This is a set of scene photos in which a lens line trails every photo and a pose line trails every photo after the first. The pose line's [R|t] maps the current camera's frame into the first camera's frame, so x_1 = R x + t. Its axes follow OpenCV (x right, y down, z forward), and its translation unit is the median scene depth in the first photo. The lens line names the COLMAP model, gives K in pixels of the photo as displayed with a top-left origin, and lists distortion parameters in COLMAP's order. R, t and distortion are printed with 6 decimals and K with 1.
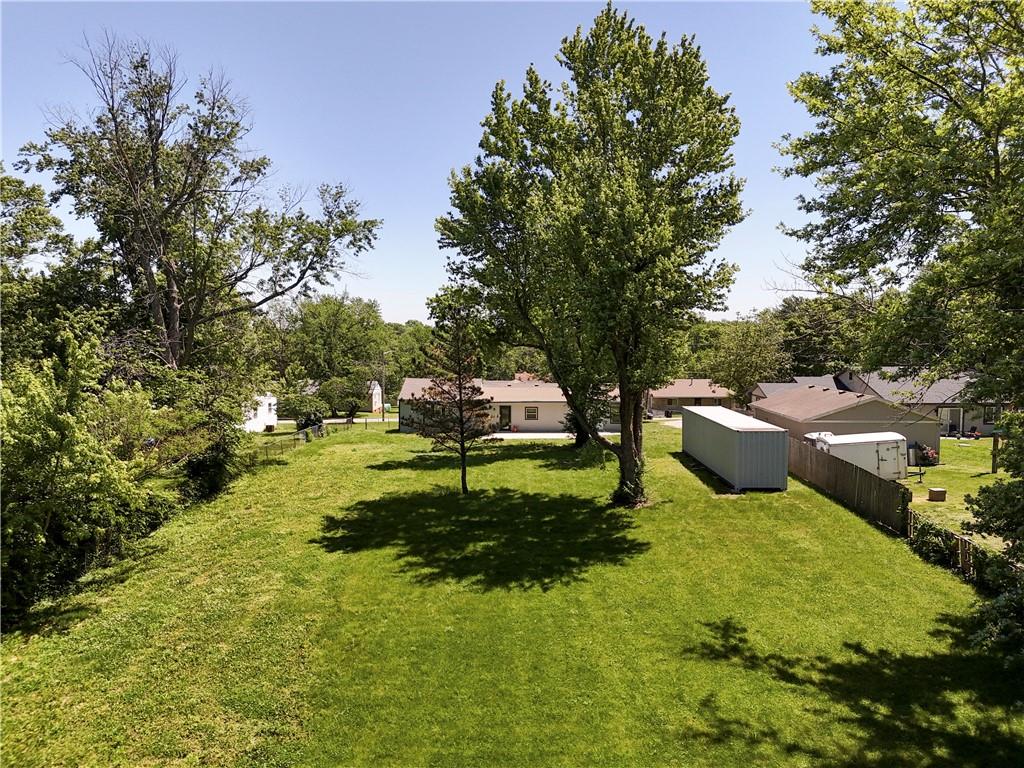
lens RADIAL K [[740.5, 0, 514.0], [0, 740.5, 379.2], [0, 0, 1]] dist [0.055150, -0.053464]
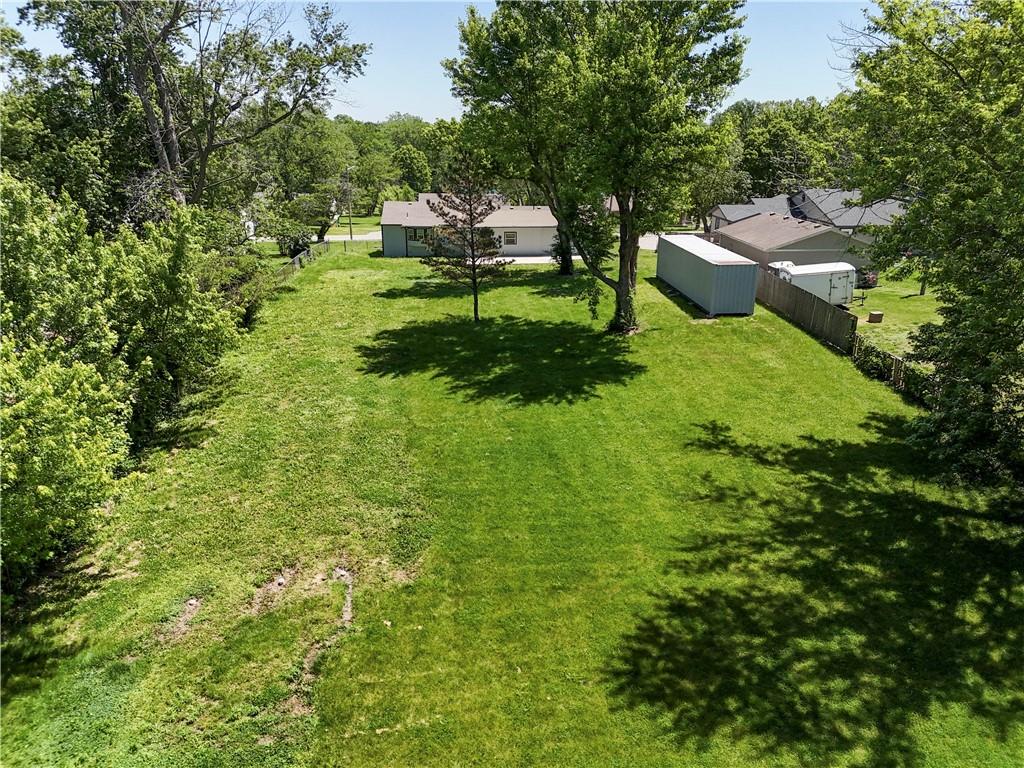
lens RADIAL K [[740.5, 0, 514.0], [0, 740.5, 379.2], [0, 0, 1]] dist [0.055150, -0.053464]
pose [[0.996374, -0.021728, 0.082255, -0.121723], [-0.000398, 0.965635, 0.259900, -0.065389], [-0.085075, -0.258991, 0.962126, -0.138243]]
